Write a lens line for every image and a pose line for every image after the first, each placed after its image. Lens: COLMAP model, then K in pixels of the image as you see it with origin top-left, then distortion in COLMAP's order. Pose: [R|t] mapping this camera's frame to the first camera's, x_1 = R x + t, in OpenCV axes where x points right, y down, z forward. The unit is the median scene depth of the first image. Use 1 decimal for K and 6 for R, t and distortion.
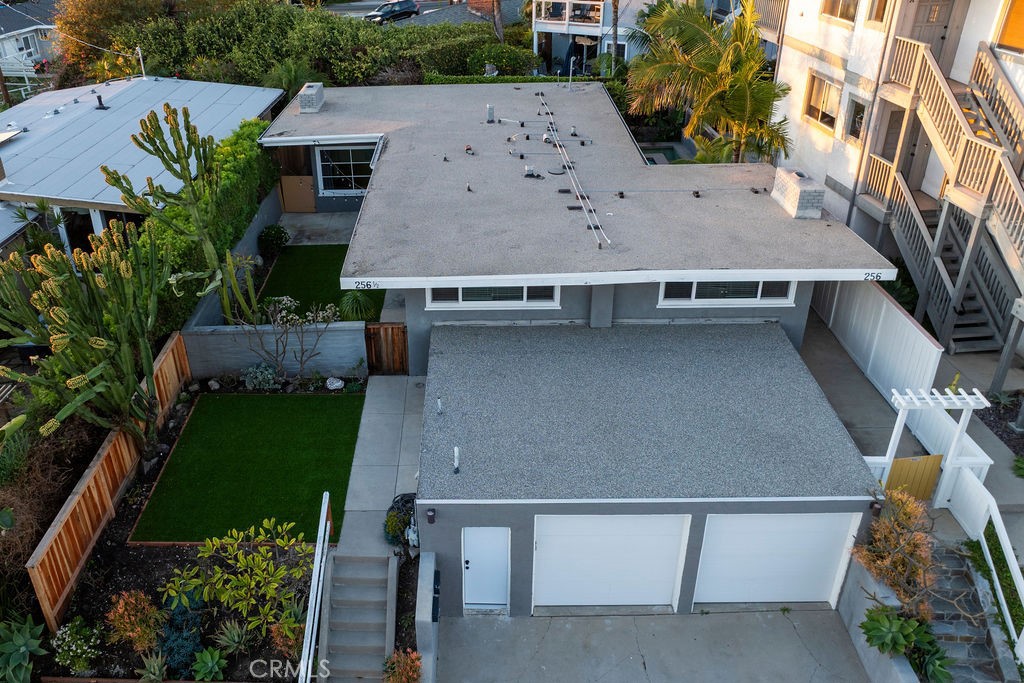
lens RADIAL K [[853.3, 0, 443.6], [0, 853.3, 342.0], [0, 0, 1]] dist [-0.019790, -0.001640]
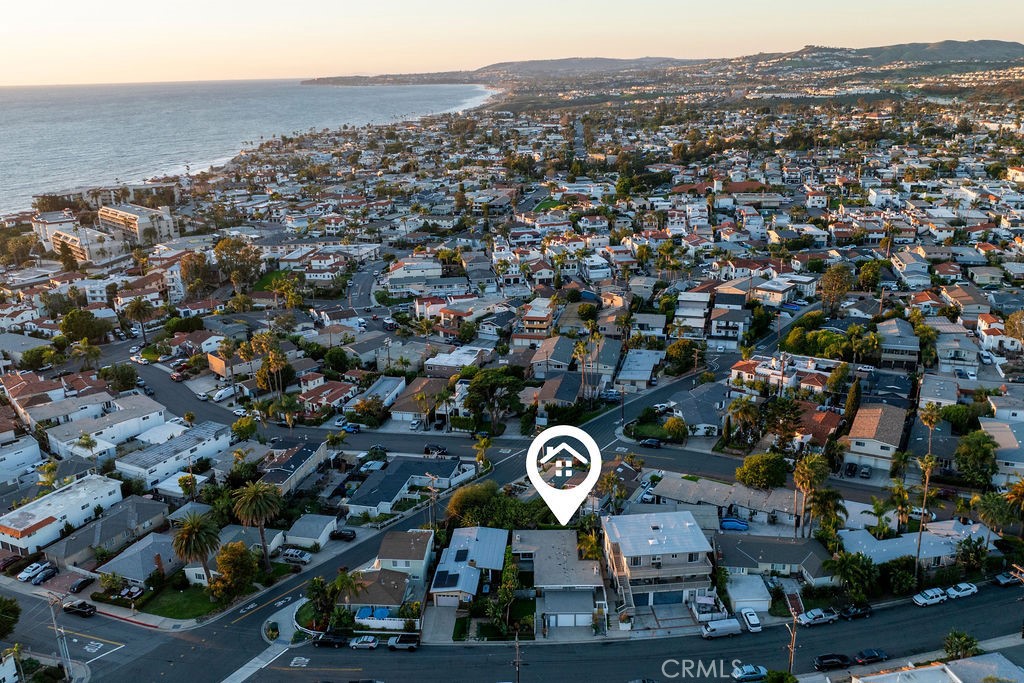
lens RADIAL K [[853.8, 0, 512.0], [0, 853.8, 341.5], [0, 0, 1]] dist [-0.003836, -0.040524]
pose [[0.999958, 0.006356, 0.006558, -0.367657], [-0.004887, 0.979018, -0.203714, -0.632928], [-0.007715, 0.203674, 0.979008, -6.758258]]
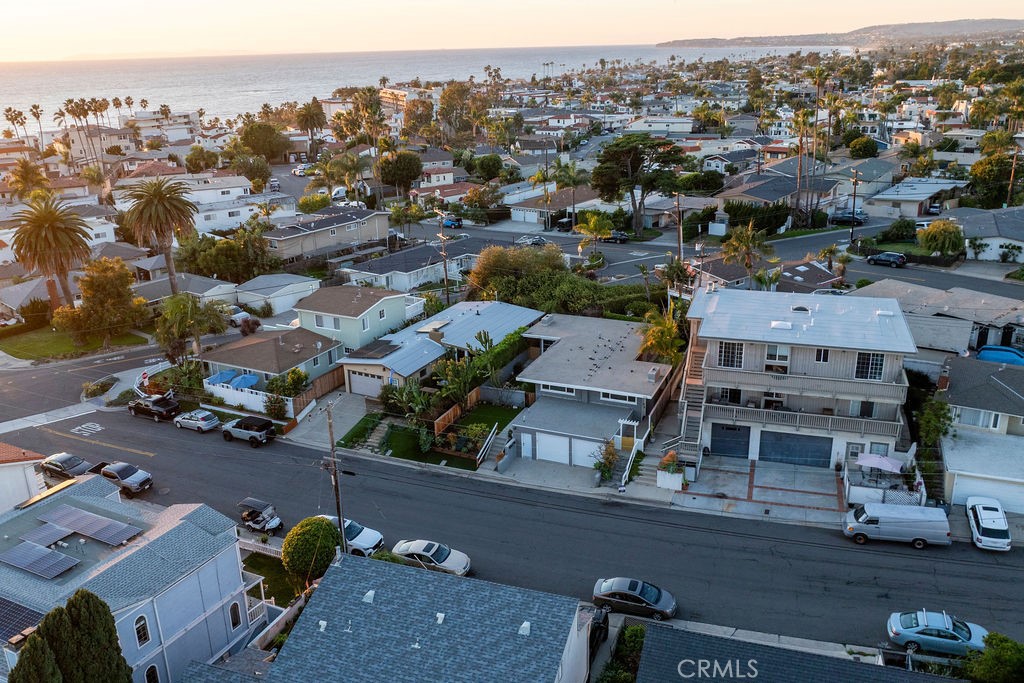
lens RADIAL K [[853.8, 0, 512.0], [0, 853.8, 341.5], [0, 0, 1]] dist [-0.003836, -0.040524]
pose [[0.924454, 0.130643, -0.358213, 1.172424], [-0.189162, 0.972846, -0.133373, 0.274763], [0.331062, 0.191058, 0.924064, -2.518011]]
